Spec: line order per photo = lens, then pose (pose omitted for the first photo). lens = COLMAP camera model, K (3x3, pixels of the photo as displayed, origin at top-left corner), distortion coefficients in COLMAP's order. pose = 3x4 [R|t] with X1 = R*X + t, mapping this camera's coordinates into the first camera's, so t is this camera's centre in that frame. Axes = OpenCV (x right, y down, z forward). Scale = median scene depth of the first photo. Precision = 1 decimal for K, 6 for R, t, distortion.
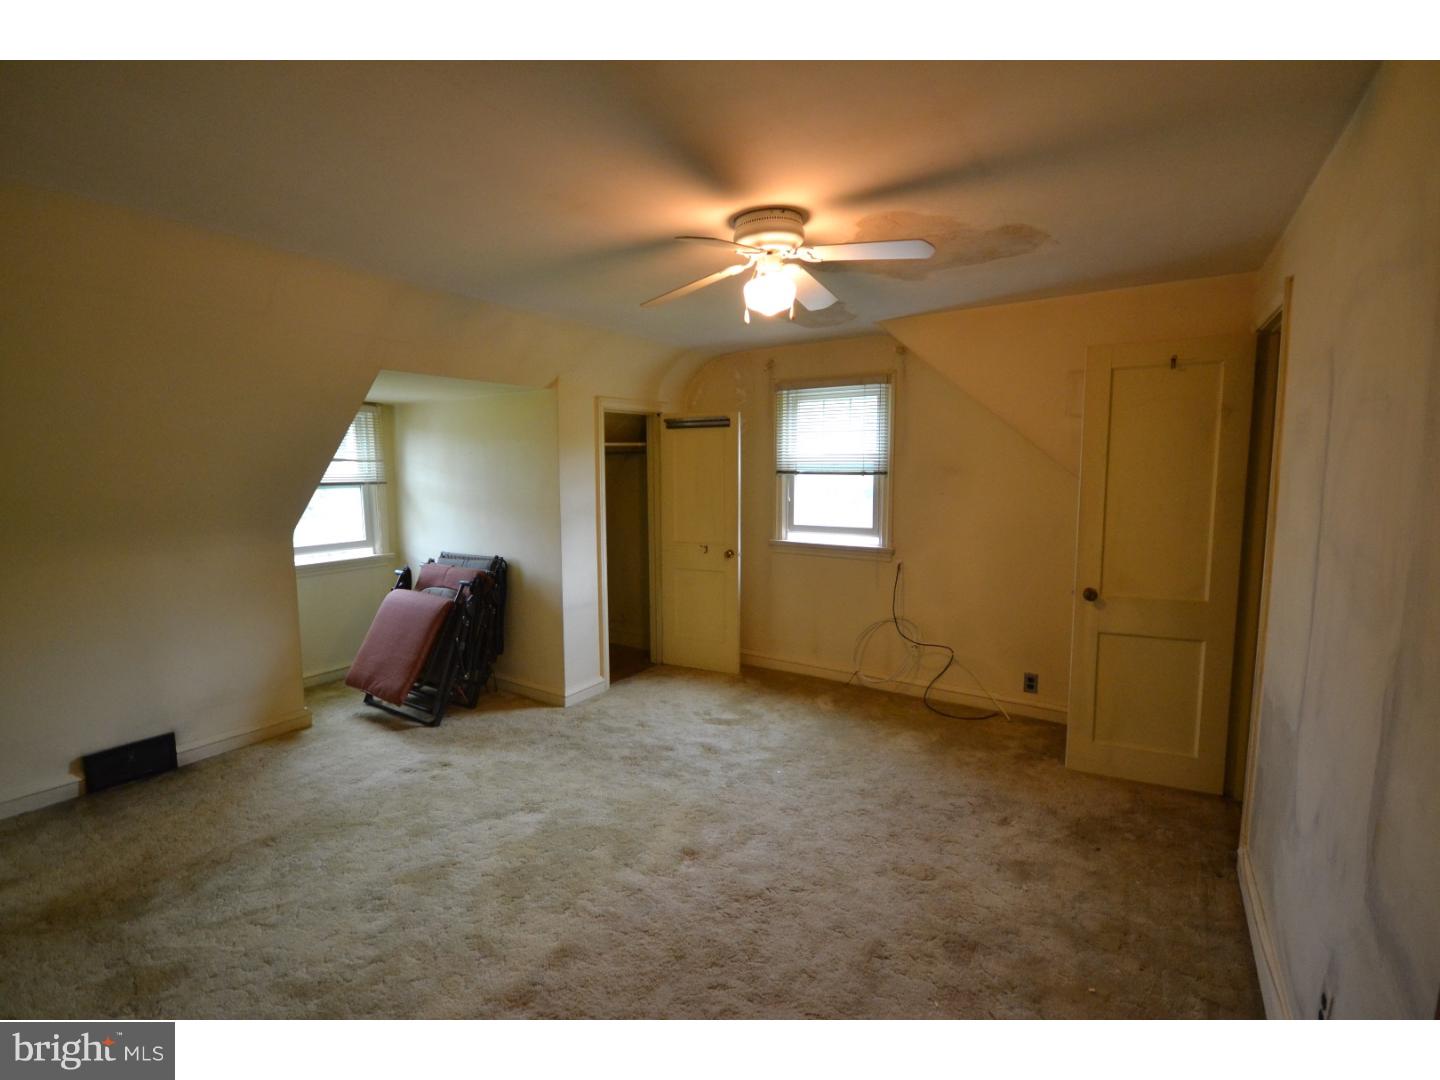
lens RADIAL K [[627.7, 0, 724.3], [0, 627.7, 535.2], [0, 0, 1]] dist [-0.001232, -0.000288]
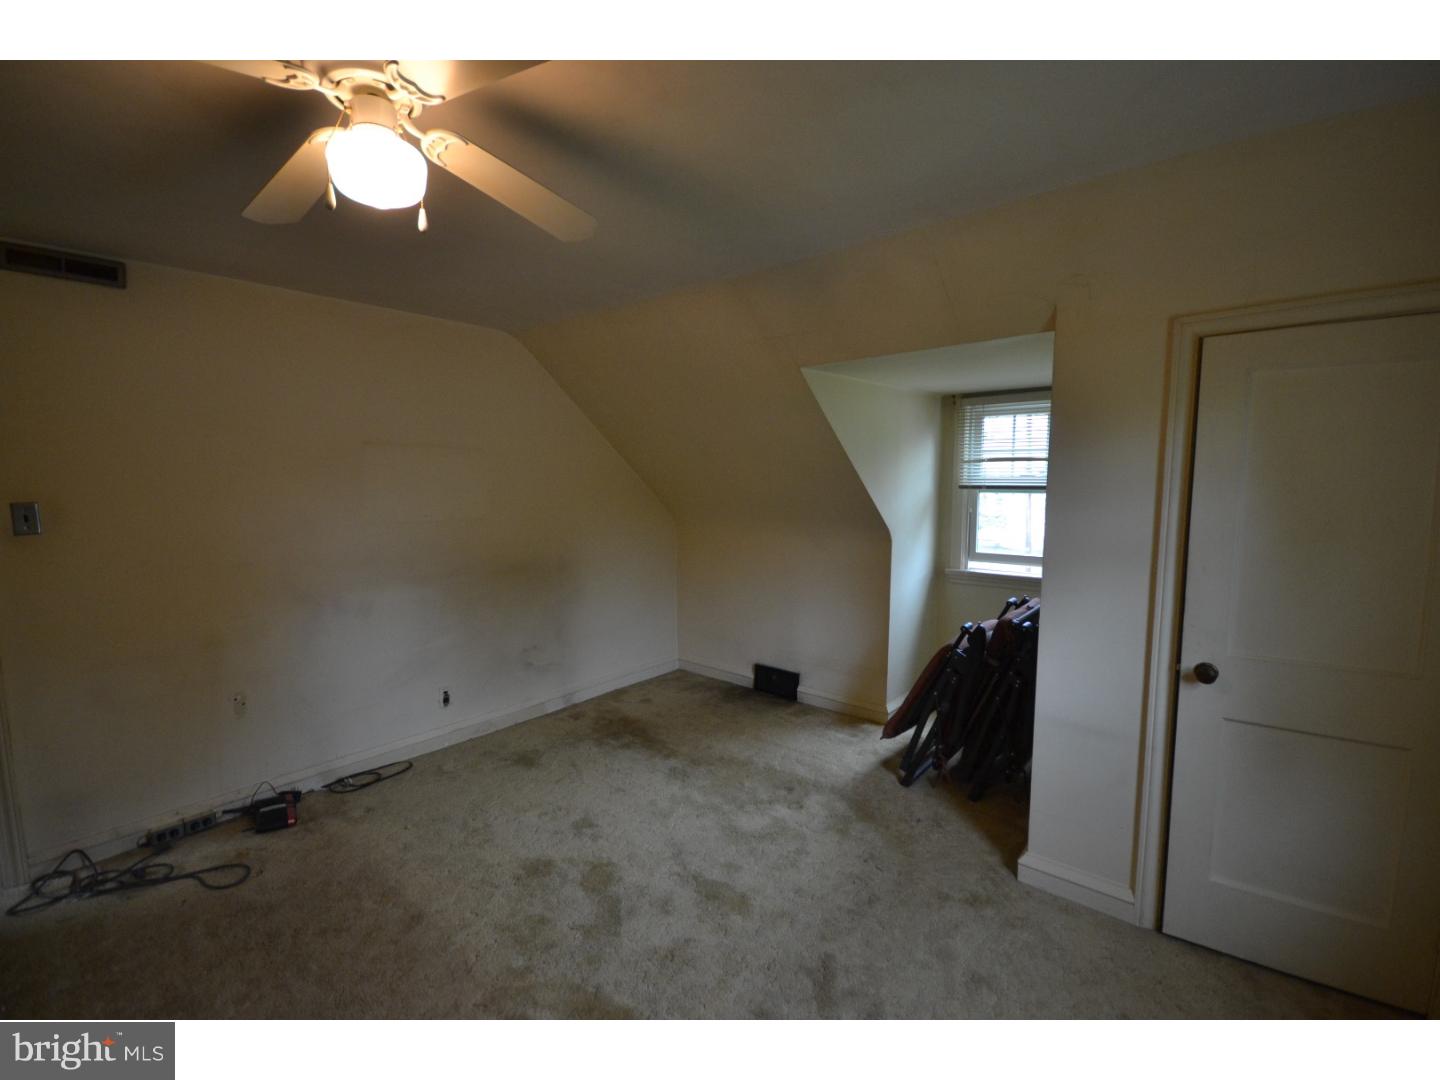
lens RADIAL K [[627.7, 0, 724.3], [0, 627.7, 535.2], [0, 0, 1]] dist [-0.001232, -0.000288]
pose [[-0.115551, 0.093939, -0.988850, 0.393016], [-0.103380, 0.988974, 0.106031, -0.092124], [0.987907, 0.114480, -0.104566, 0.909222]]
